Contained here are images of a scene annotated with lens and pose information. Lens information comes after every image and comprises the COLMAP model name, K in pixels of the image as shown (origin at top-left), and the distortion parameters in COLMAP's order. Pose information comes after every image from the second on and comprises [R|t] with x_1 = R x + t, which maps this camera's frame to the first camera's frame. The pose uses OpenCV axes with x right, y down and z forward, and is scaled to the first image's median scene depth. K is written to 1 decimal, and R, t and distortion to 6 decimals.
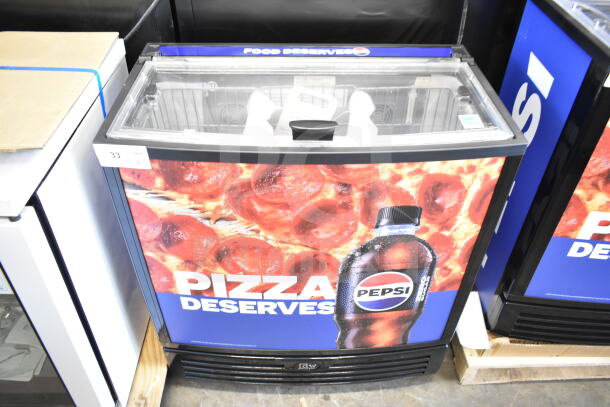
lens RADIAL K [[486.8, 0, 305.0], [0, 486.8, 203.5], [0, 0, 1]] dist [-0.004755, -0.002322]
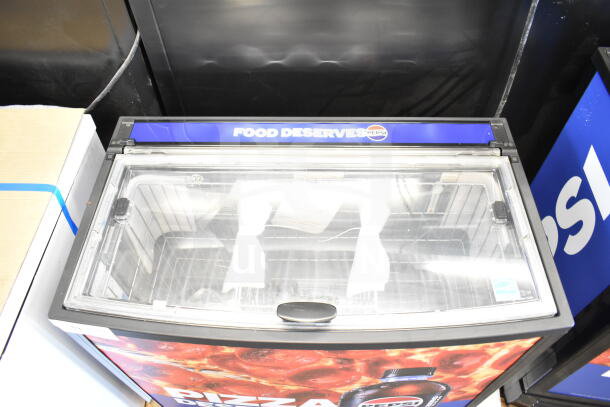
lens RADIAL K [[477.3, 0, 305.0], [0, 477.3, 203.5], [0, 0, 1]] dist [-0.005825, 0.001473]
pose [[0.998558, 0.016572, -0.051070, 0.044201], [-0.004766, 0.974780, 0.223119, -0.433680], [0.053479, -0.222554, 0.973452, 0.220320]]
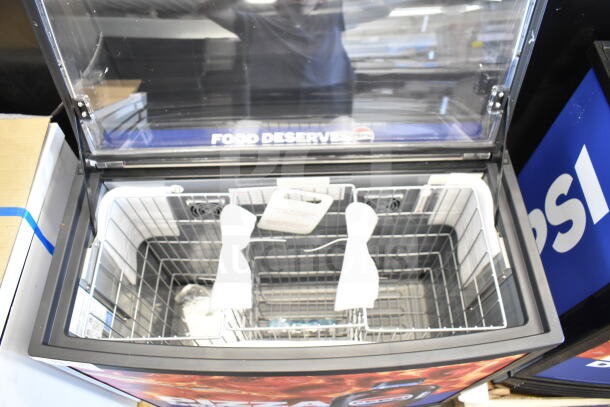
lens RADIAL K [[474.0, 0, 305.0], [0, 474.0, 203.5], [0, 0, 1]] dist [0.004985, -0.001206]
pose [[0.999645, -0.013973, -0.022684, 0.045842], [0.020495, 0.947326, 0.319614, -0.524511], [0.017023, -0.319966, 0.947276, 0.282824]]
